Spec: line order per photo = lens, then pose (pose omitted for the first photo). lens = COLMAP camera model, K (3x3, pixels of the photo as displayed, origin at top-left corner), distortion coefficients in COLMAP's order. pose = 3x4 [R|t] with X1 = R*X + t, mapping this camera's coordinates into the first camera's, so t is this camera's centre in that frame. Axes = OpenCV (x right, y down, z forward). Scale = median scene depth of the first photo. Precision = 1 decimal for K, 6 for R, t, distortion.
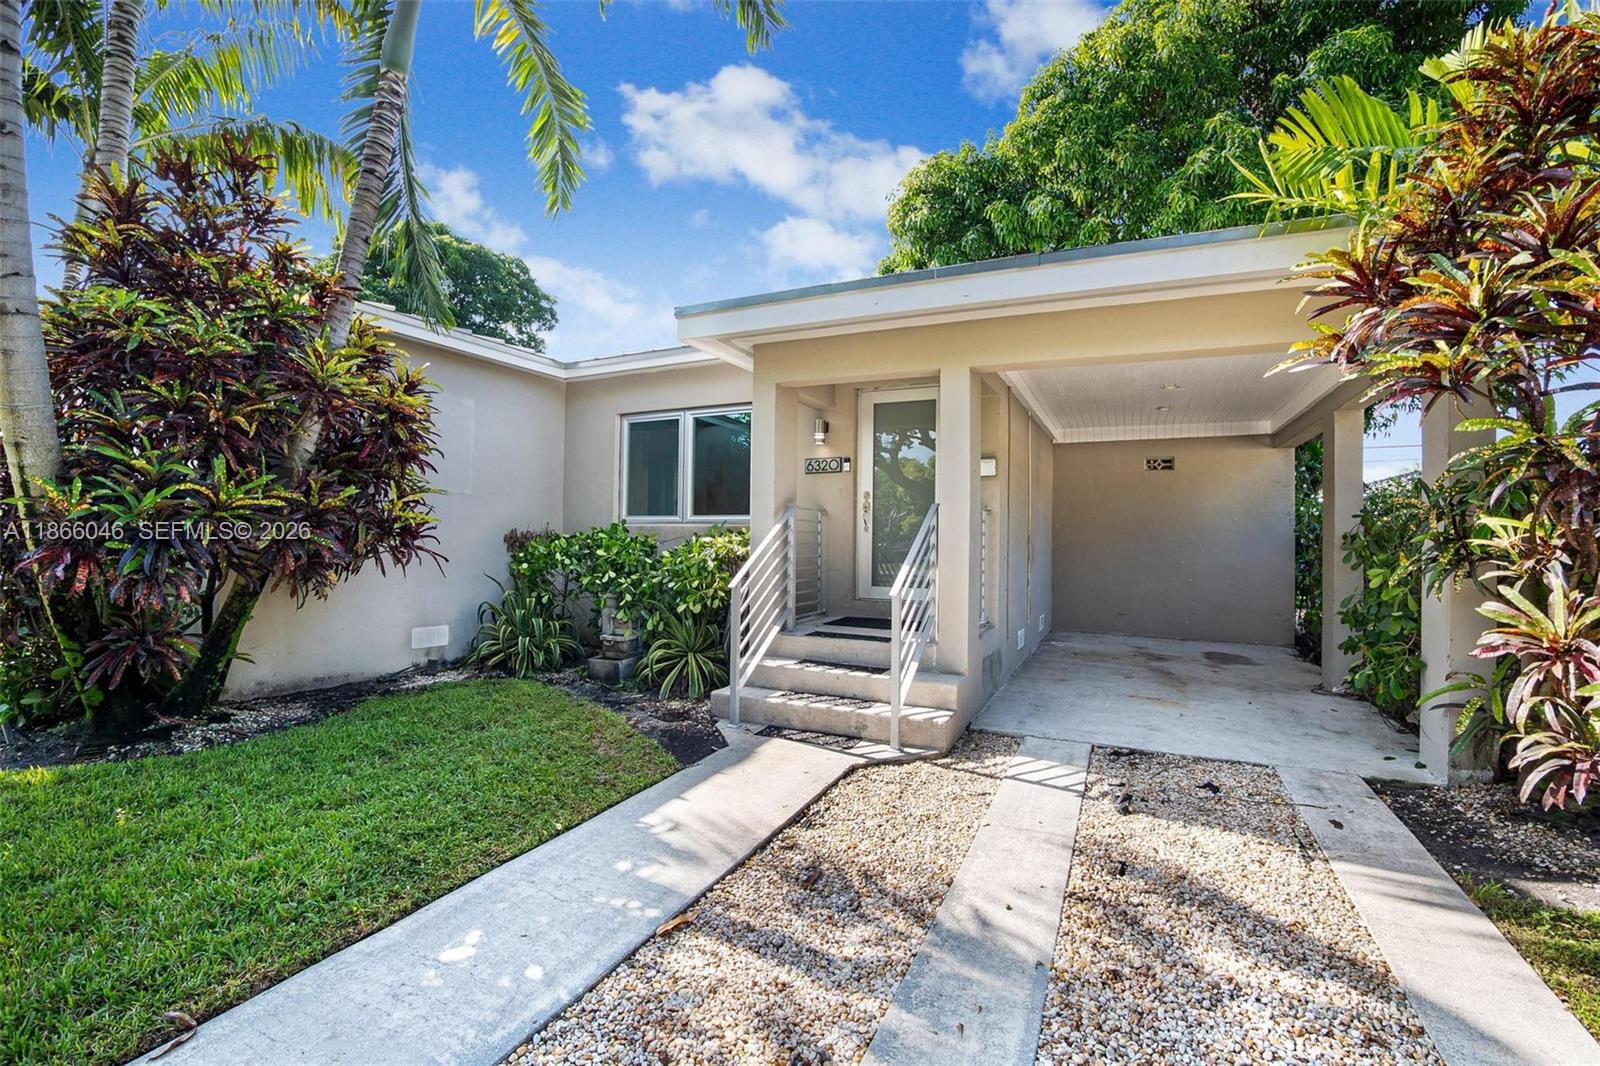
lens RADIAL K [[691.9, 0, 796.9], [0, 691.9, 518.2], [0, 0, 1]] dist [-0.035610, 0.000059]
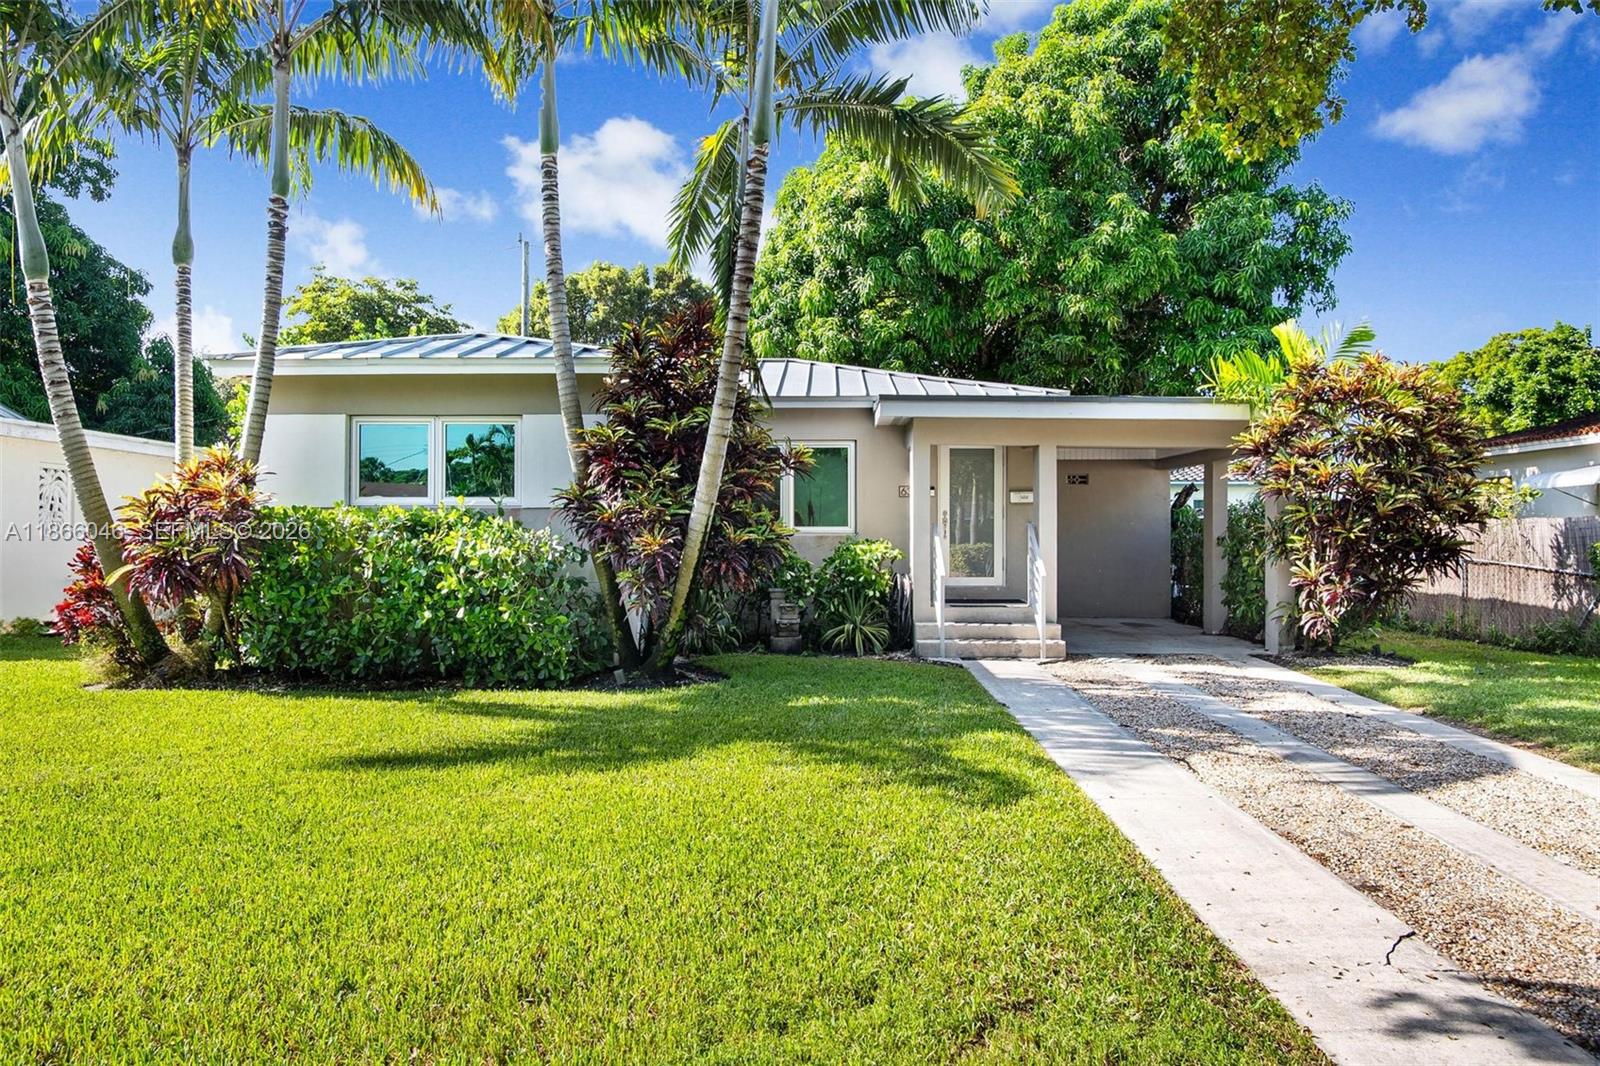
lens RADIAL K [[1172.7, 0, 798.1], [0, 1172.7, 512.2], [0, 0, 1]] dist [0.005974, 0.001601]
pose [[0.912104, -0.004836, 0.409931, -1.302434], [-0.000955, 0.999903, 0.013921, -0.076607], [-0.409959, -0.013089, 0.912010, -1.195752]]
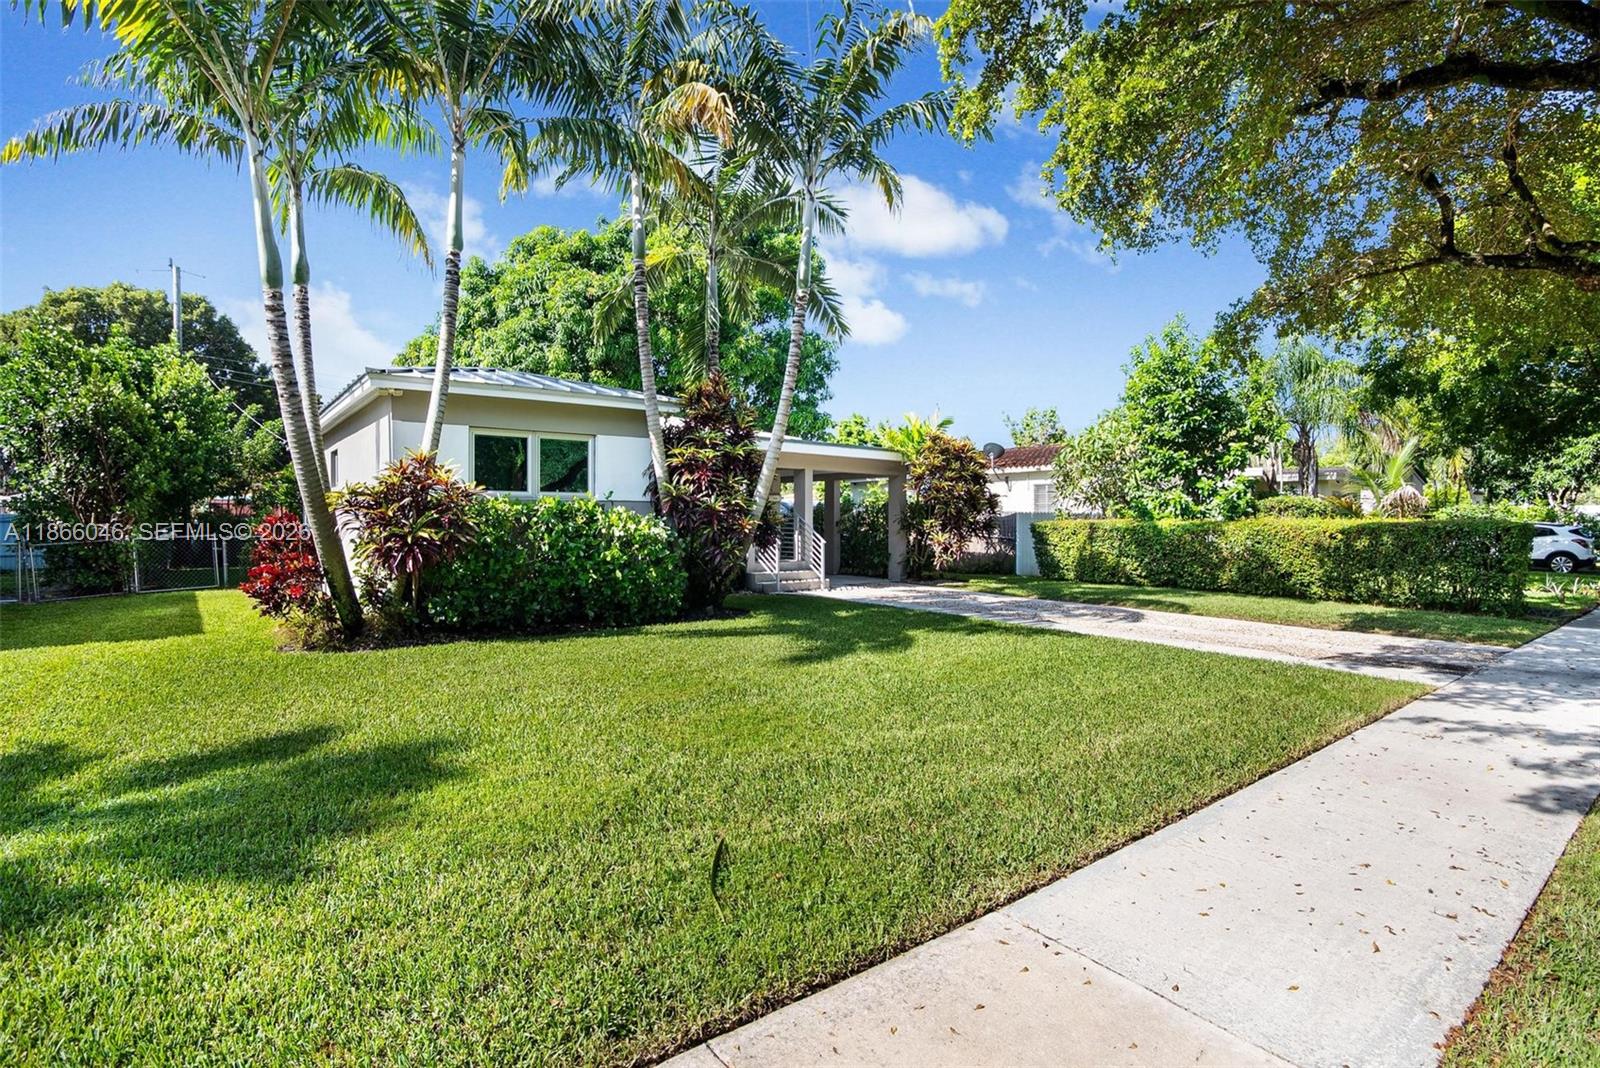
lens RADIAL K [[772.6, 0, 800.0], [0, 772.6, 534.0], [0, 0, 1]] dist [-0.045536, -0.000003]
pose [[0.449625, -0.029154, 0.892741, -2.417183], [-0.019677, 0.998901, 0.042532, -0.064999], [-0.893001, -0.036690, 0.448558, -0.417106]]
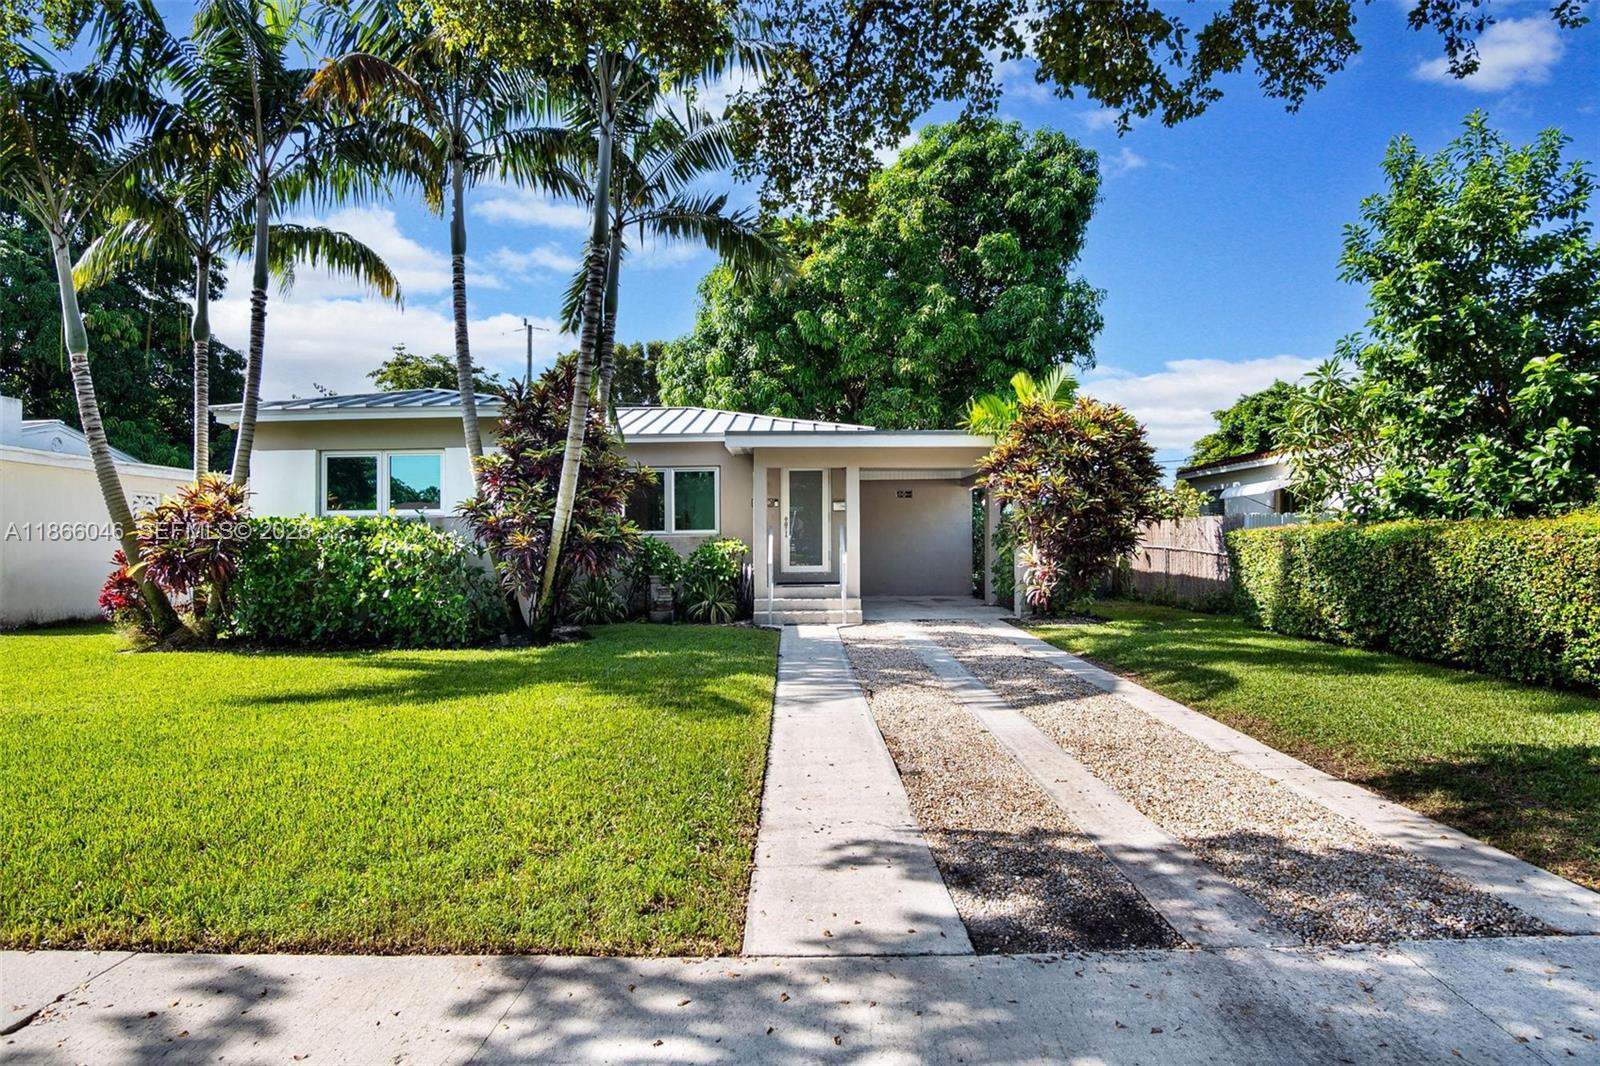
lens RADIAL K [[872.3, 0, 800.0], [0, 872.3, 533.0], [0, 0, 1]] dist [-0.052893, 0.027562]
pose [[0.901469, -0.019986, 0.432383, -1.025771], [0.011688, 0.999693, 0.021840, -0.051528], [-0.432687, -0.014634, 0.901426, -1.340072]]
